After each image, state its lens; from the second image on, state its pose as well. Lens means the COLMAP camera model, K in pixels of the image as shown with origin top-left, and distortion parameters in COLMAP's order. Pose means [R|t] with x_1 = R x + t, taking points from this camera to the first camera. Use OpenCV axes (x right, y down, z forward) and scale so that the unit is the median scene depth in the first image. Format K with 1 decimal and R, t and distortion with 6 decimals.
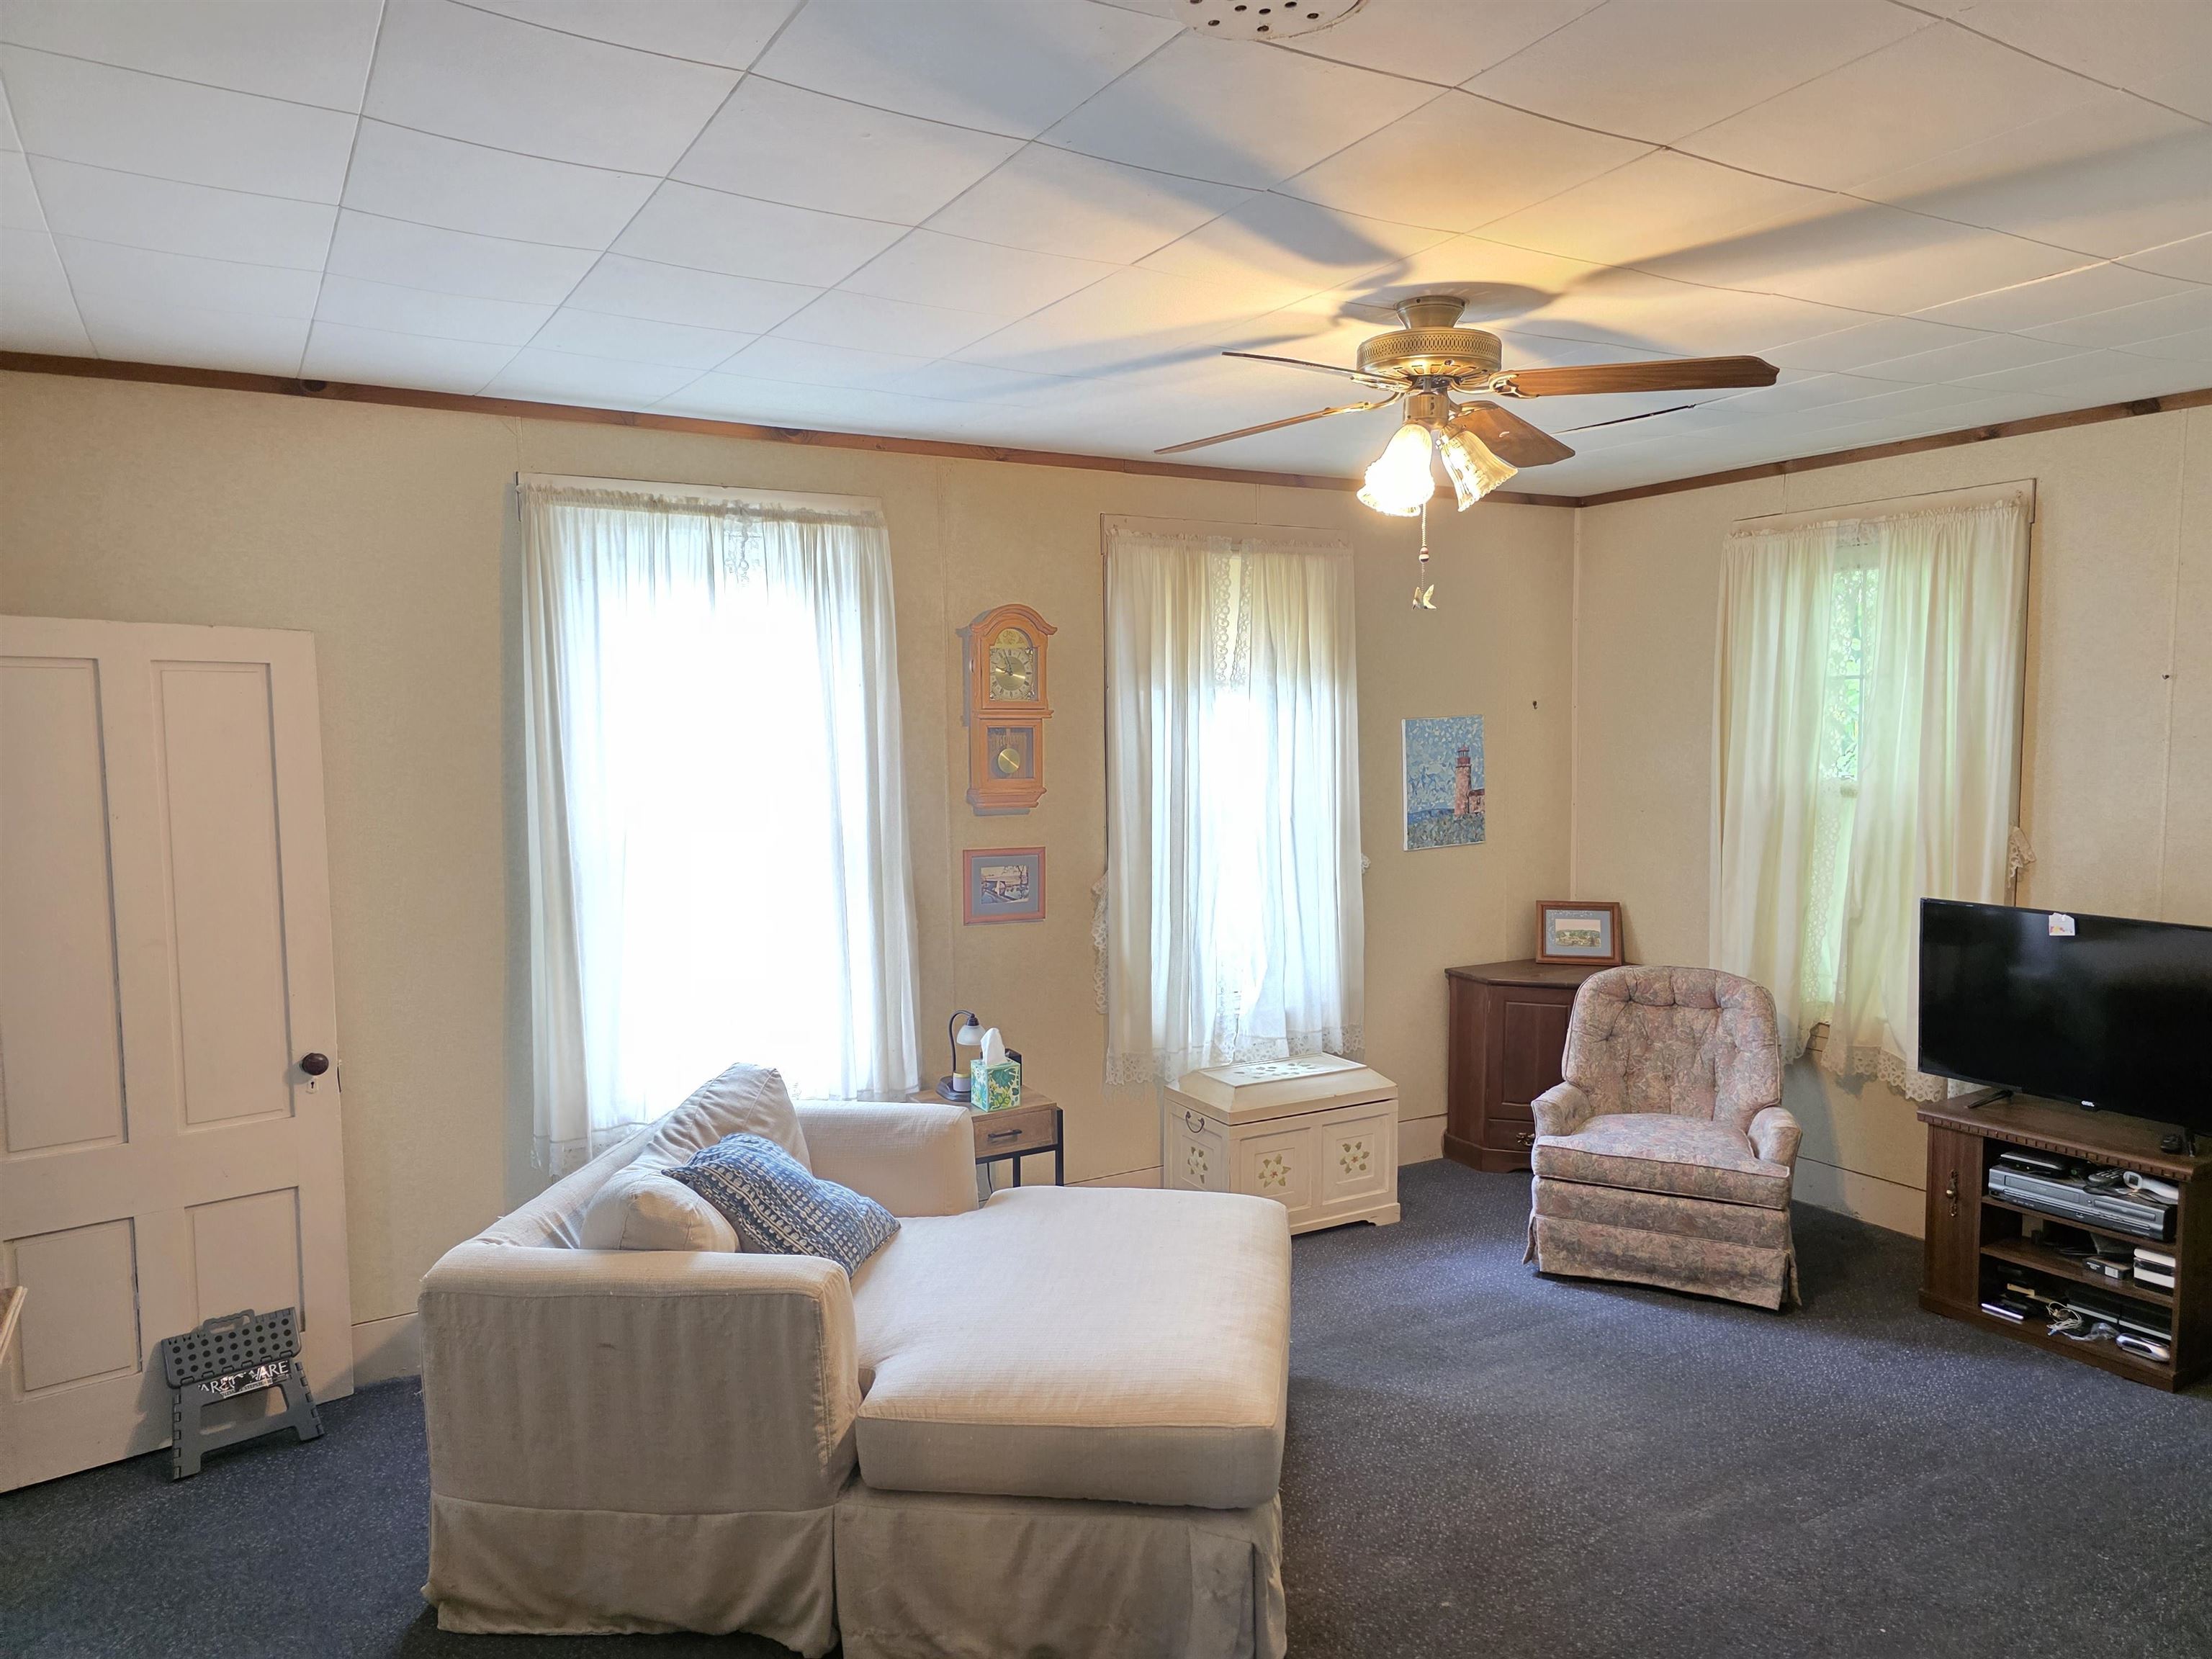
lens RADIAL K [[1478.9, 0, 1106.5], [0, 1478.9, 842.5], [0, 0, 1]] dist [0.041855, -0.006782]
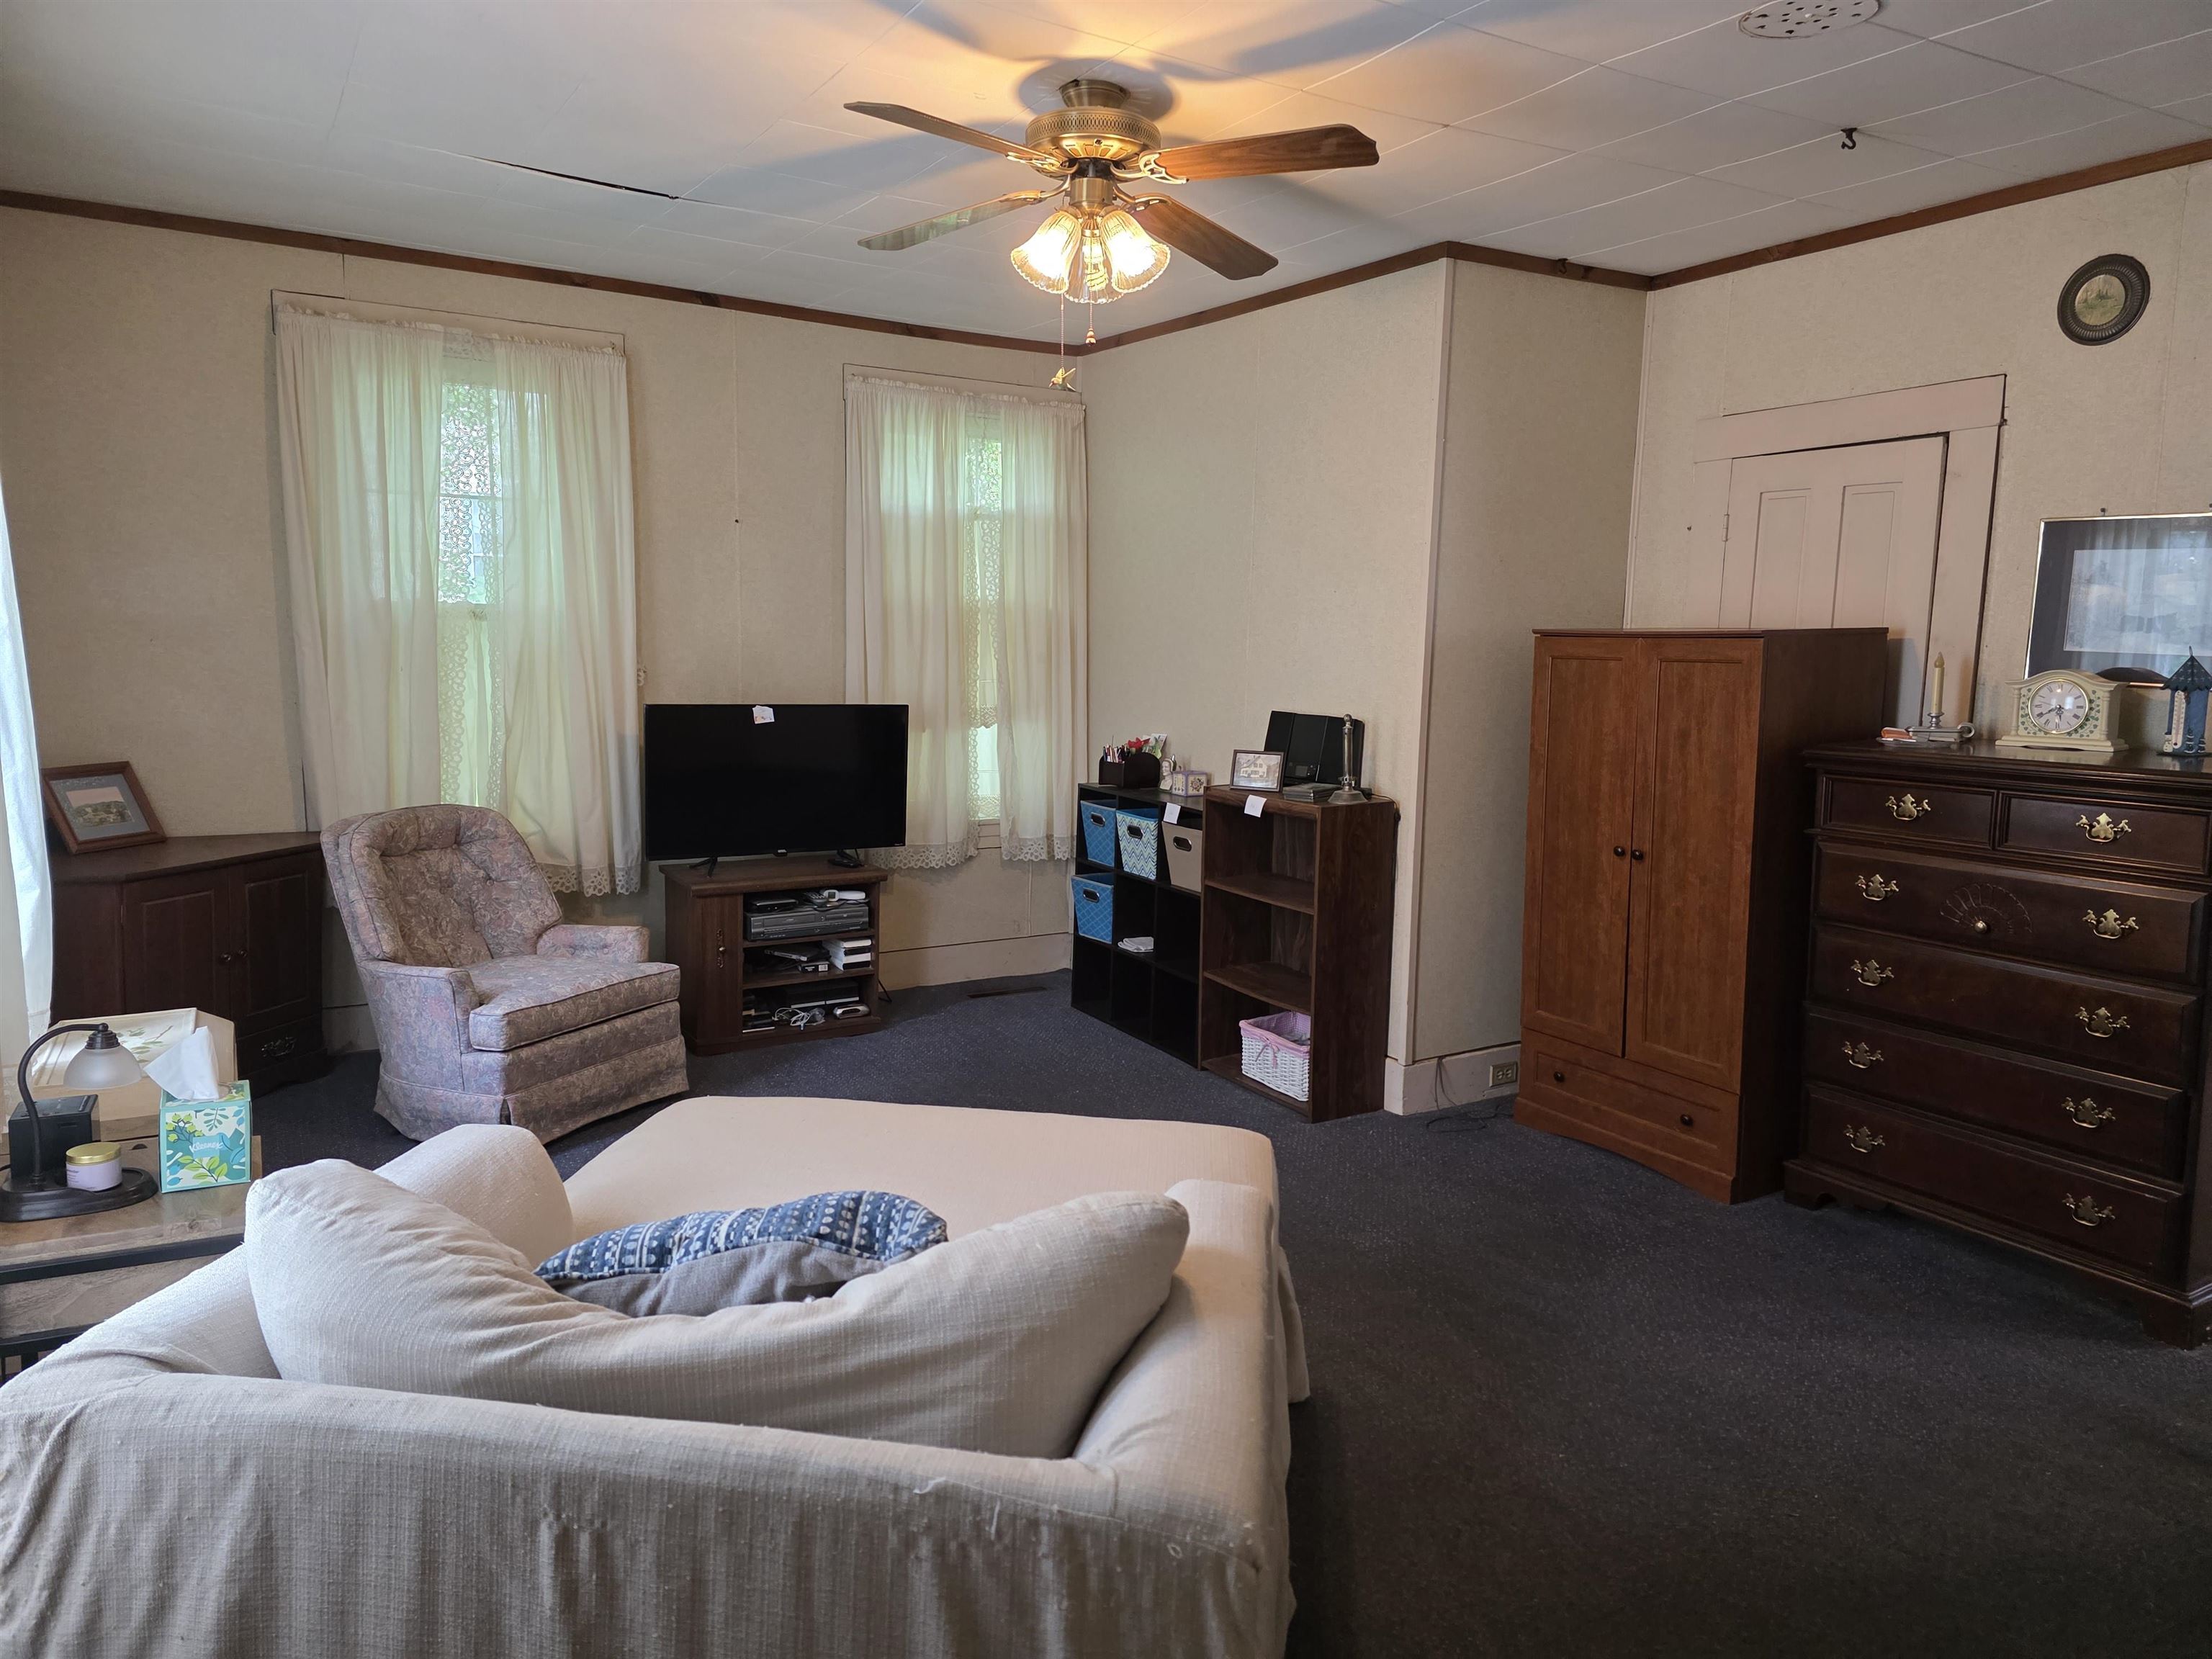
lens RADIAL K [[1478.9, 0, 1108.3], [0, 1478.9, 825.6], [0, 0, 1]] dist [0.041855, -0.006782]
pose [[0.003546, -0.125557, 0.992080, -0.558870], [0.060212, 0.990313, 0.125118, 0.008703], [-0.998179, 0.059291, 0.011072, 0.646038]]
